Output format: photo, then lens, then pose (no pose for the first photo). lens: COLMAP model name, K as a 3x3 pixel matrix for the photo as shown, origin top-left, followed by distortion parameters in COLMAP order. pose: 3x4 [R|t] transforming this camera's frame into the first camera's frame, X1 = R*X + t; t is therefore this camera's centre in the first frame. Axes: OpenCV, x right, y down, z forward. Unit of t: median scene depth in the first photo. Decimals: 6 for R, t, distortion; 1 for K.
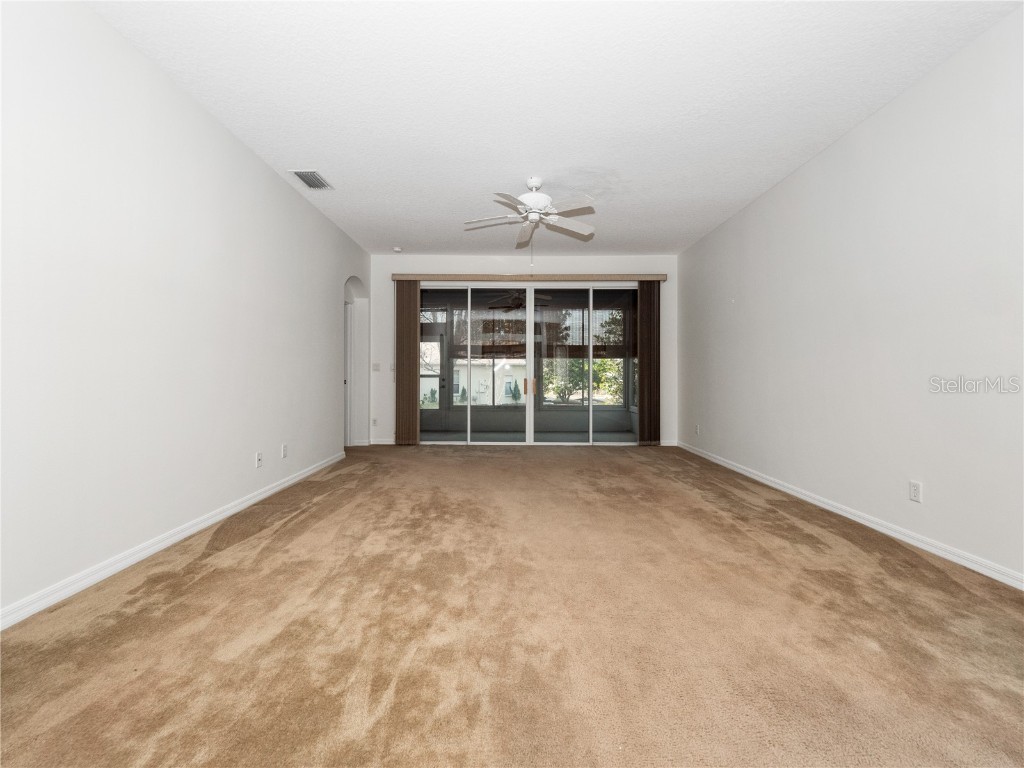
lens RADIAL K [[440.9, 0, 508.3], [0, 440.9, 372.7], [0, 0, 1]] dist [0.021020, -0.019166]
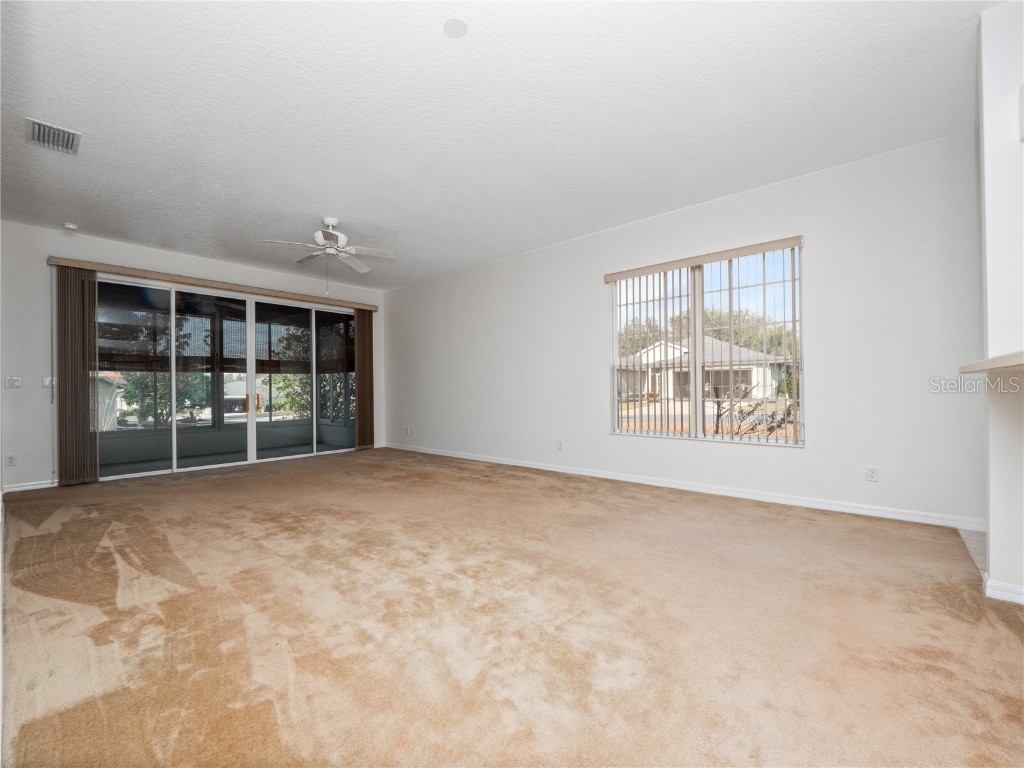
lens RADIAL K [[437.2, 0, 512.0], [0, 437.2, 384.0], [0, 0, 1]] dist [-0.000504, -0.000909]
pose [[0.646474, -0.000691, 0.762936, -0.505806], [0.007335, 0.999959, -0.005309, 0.000002], [-0.762901, 0.009028, 0.646452, -0.085103]]
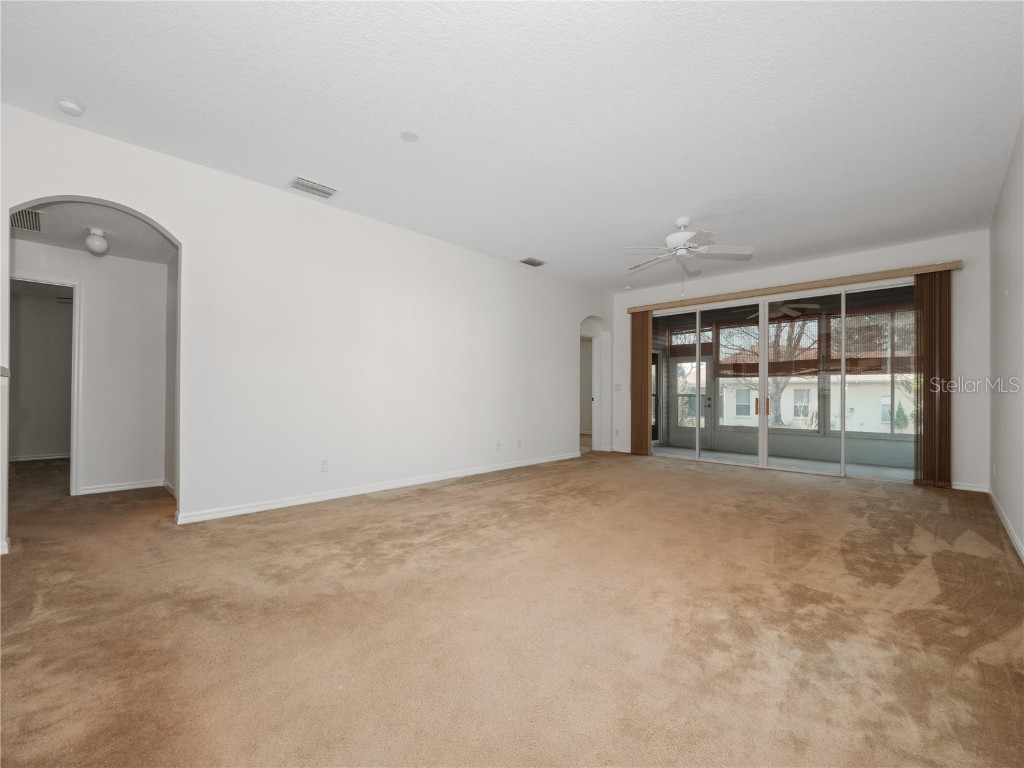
lens RADIAL K [[442.3, 0, 502.6], [0, 442.3, 397.3], [0, 0, 1]] dist [-0.001470, -0.000664]
pose [[0.706608, 0.008458, -0.707555, 0.533925], [0.000107, 0.999927, 0.012059, 0.000531], [0.707605, -0.008597, 0.706556, -0.116725]]
